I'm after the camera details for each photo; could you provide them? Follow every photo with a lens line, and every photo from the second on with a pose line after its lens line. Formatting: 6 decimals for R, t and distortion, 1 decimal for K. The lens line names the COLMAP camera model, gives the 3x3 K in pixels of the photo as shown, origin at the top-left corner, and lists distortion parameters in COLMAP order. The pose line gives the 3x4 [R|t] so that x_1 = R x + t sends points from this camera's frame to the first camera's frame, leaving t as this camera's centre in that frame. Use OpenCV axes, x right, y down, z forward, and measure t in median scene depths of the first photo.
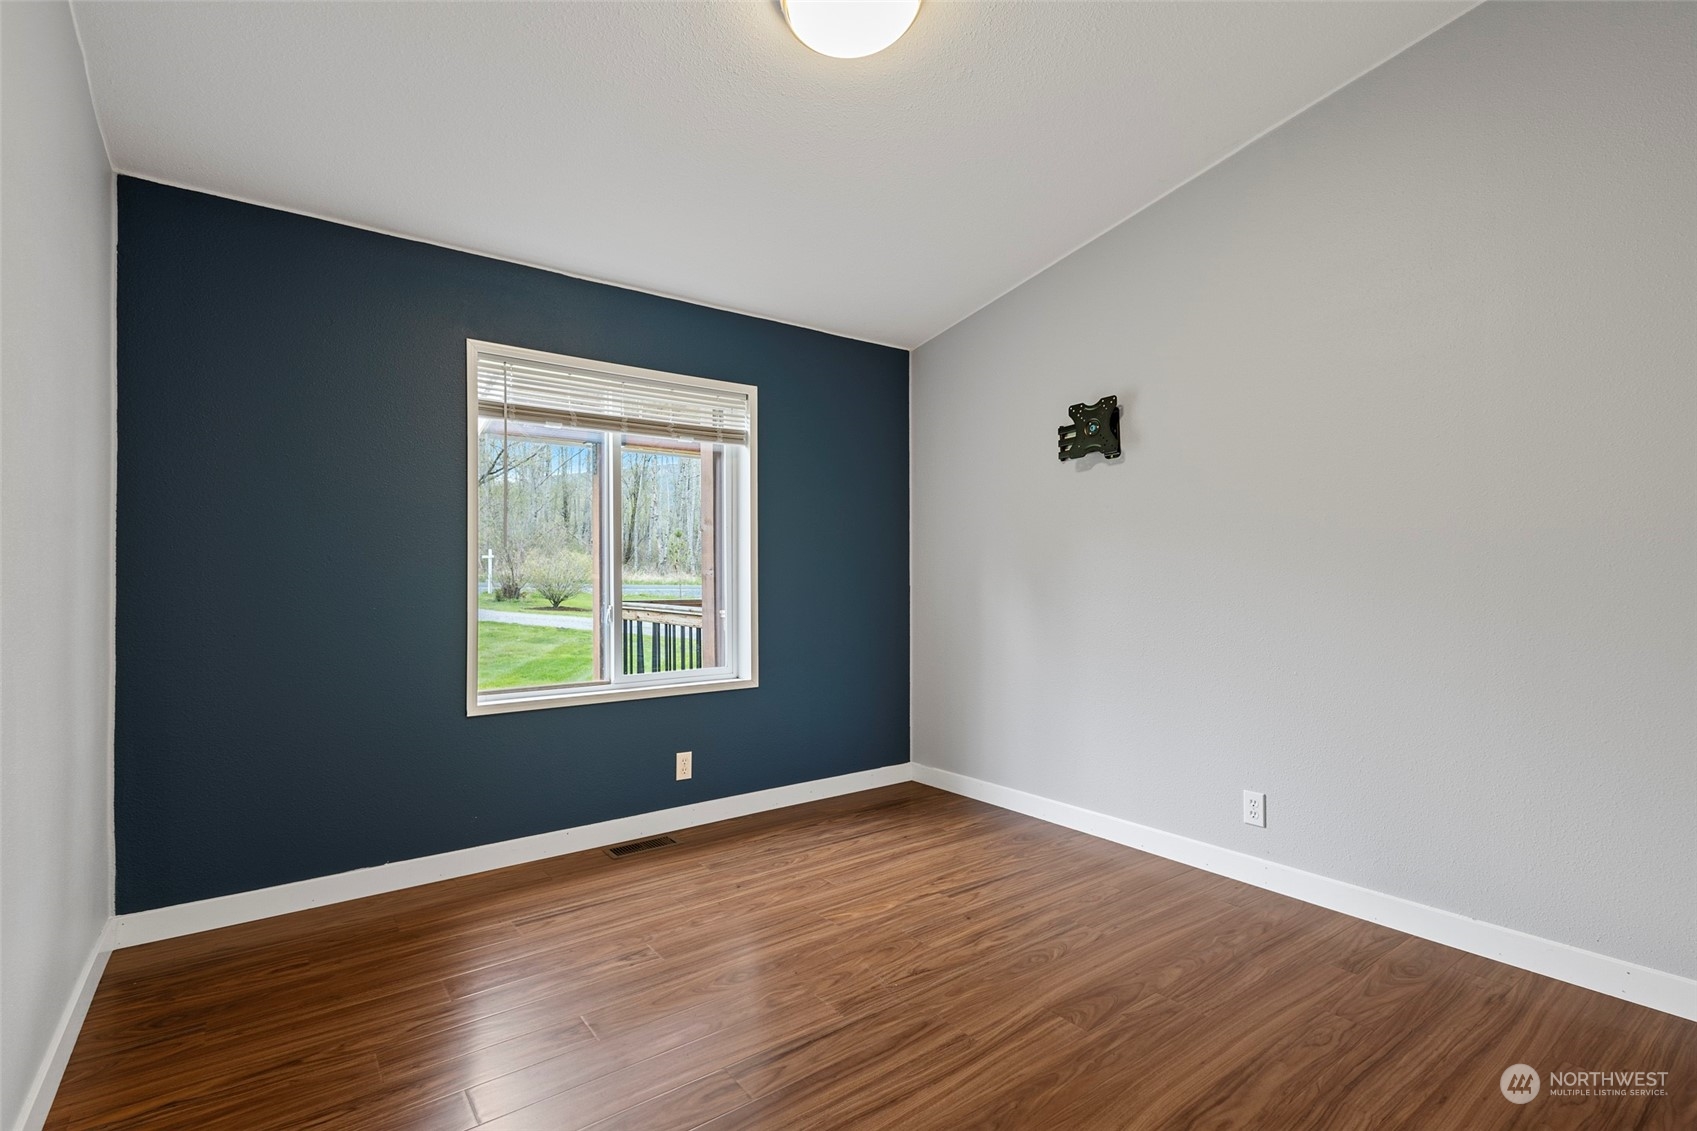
lens RADIAL K [[784.7, 0, 848.0], [0, 784.7, 559.2], [0, 0, 1]] dist [0.002691, -0.000508]
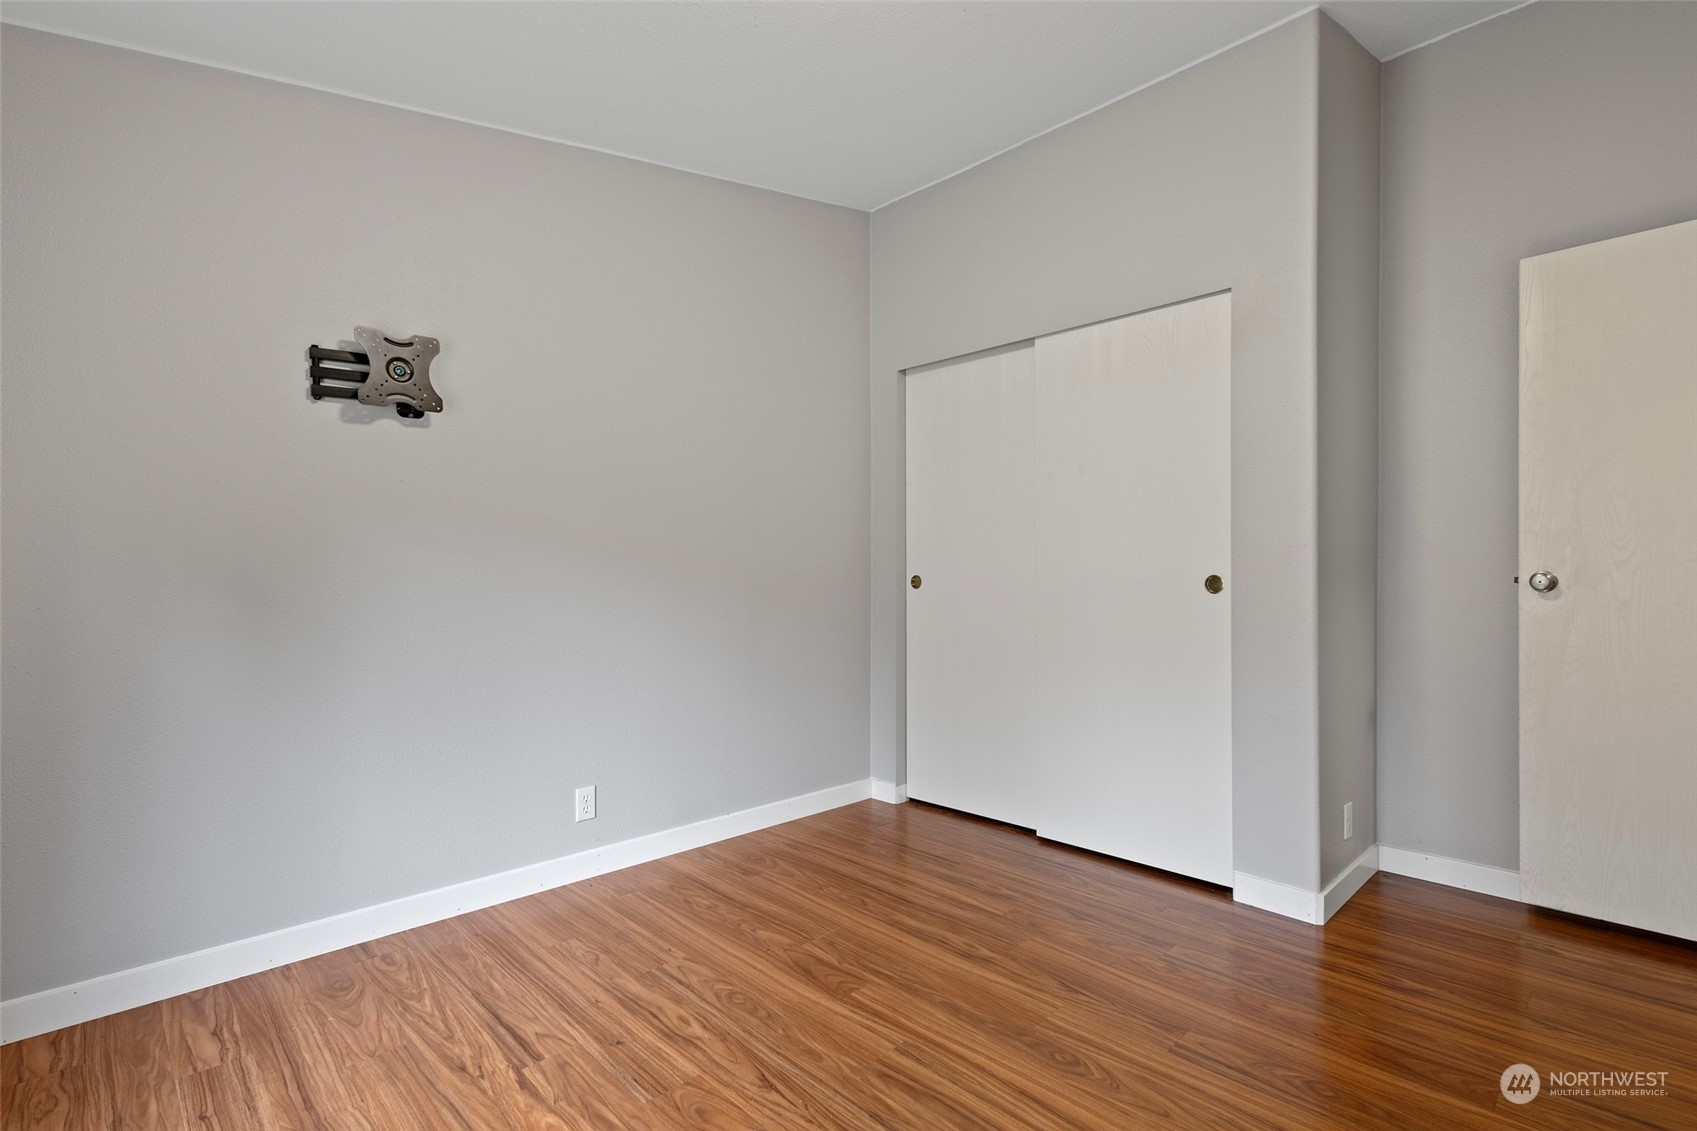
lens RADIAL K [[784.7, 0, 848.6], [0, 784.7, 573.1], [0, 0, 1]] dist [0.002691, -0.000508]
pose [[-0.126085, 0.005360, 0.992005, -0.592947], [-0.018872, 0.999791, -0.007801, 0.022116], [-0.991840, -0.019705, -0.125957, 0.878765]]
